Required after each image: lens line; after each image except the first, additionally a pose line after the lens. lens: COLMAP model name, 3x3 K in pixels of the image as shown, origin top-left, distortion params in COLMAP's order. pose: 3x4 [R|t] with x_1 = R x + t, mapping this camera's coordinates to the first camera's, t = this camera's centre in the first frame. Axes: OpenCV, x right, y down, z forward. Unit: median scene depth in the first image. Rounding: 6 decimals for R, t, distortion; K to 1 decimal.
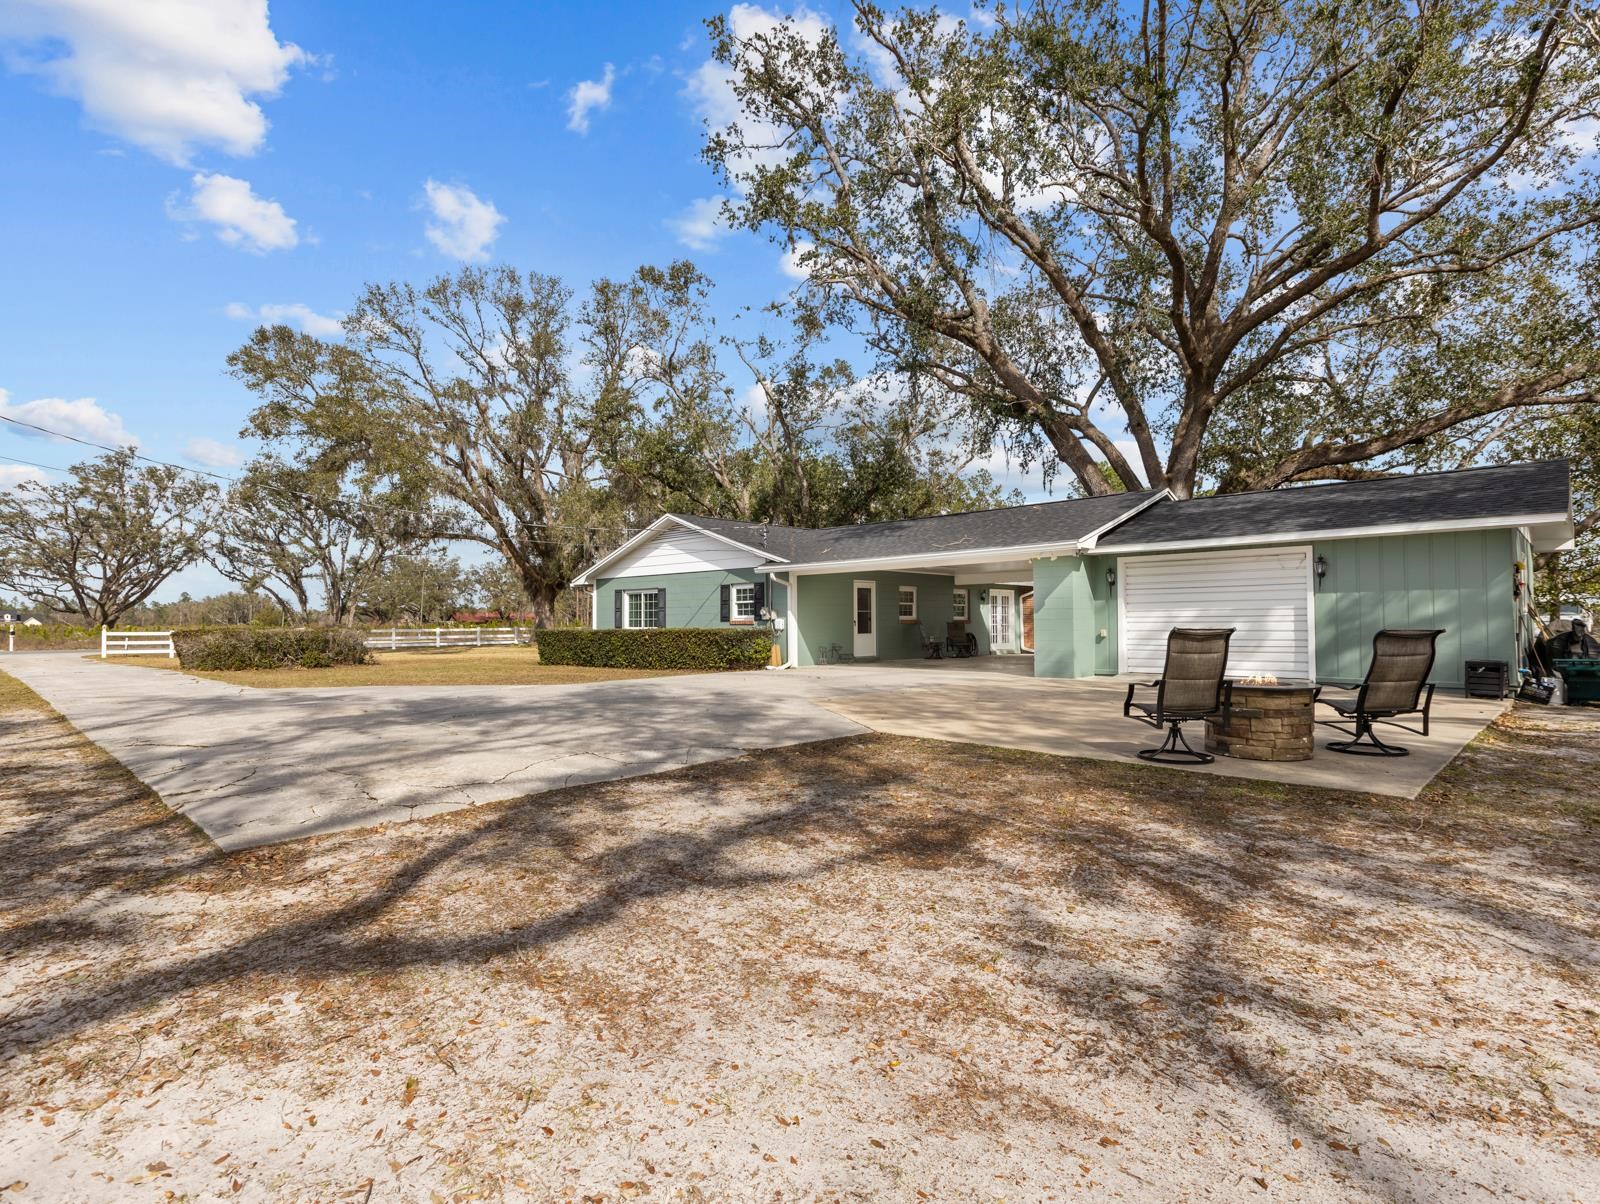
lens RADIAL K [[816.8, 0, 796.9], [0, 816.8, 612.0], [0, 0, 1]] dist [0.001791, -0.001247]
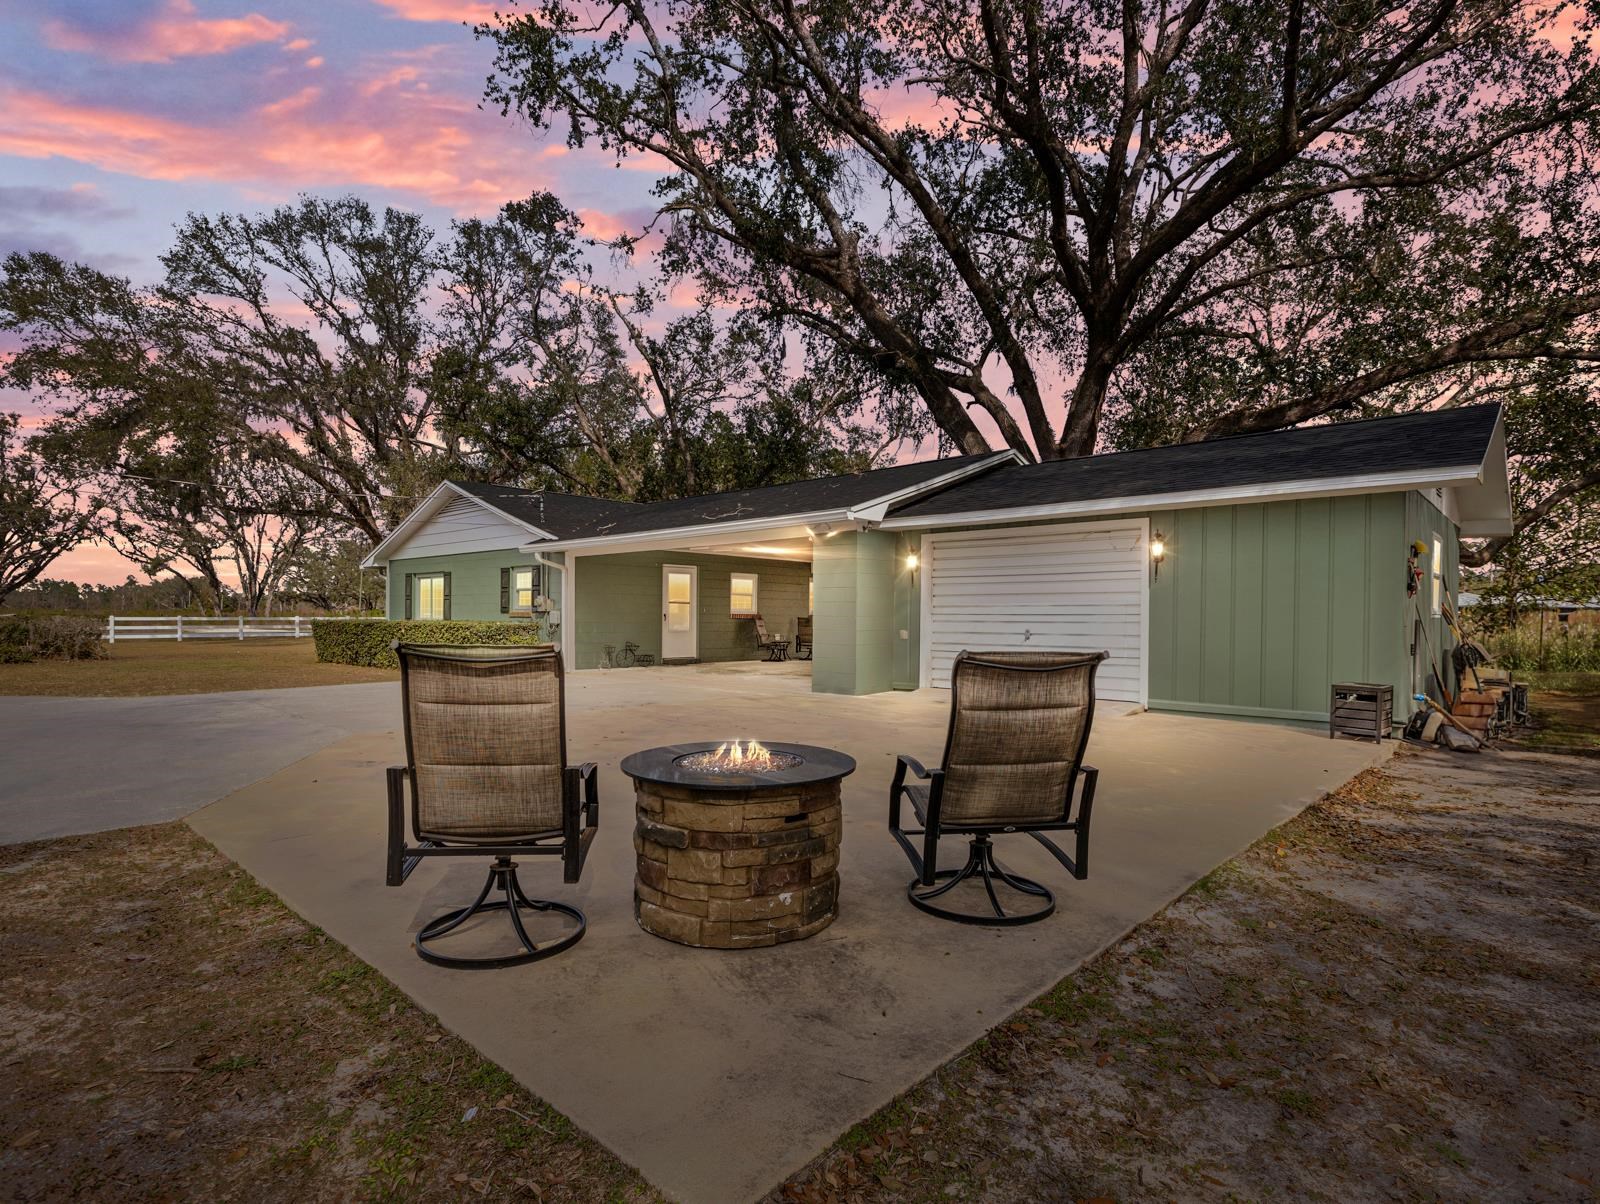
lens RADIAL K [[828.6, 0, 801.4], [0, 828.6, 633.8], [0, 0, 1]] dist [0.002111, 0.000013]
pose [[0.999463, 0.012607, 0.030262, 0.098713], [-0.013662, 0.999298, 0.034894, -0.000261], [-0.029800, -0.035288, 0.998933, 0.089754]]
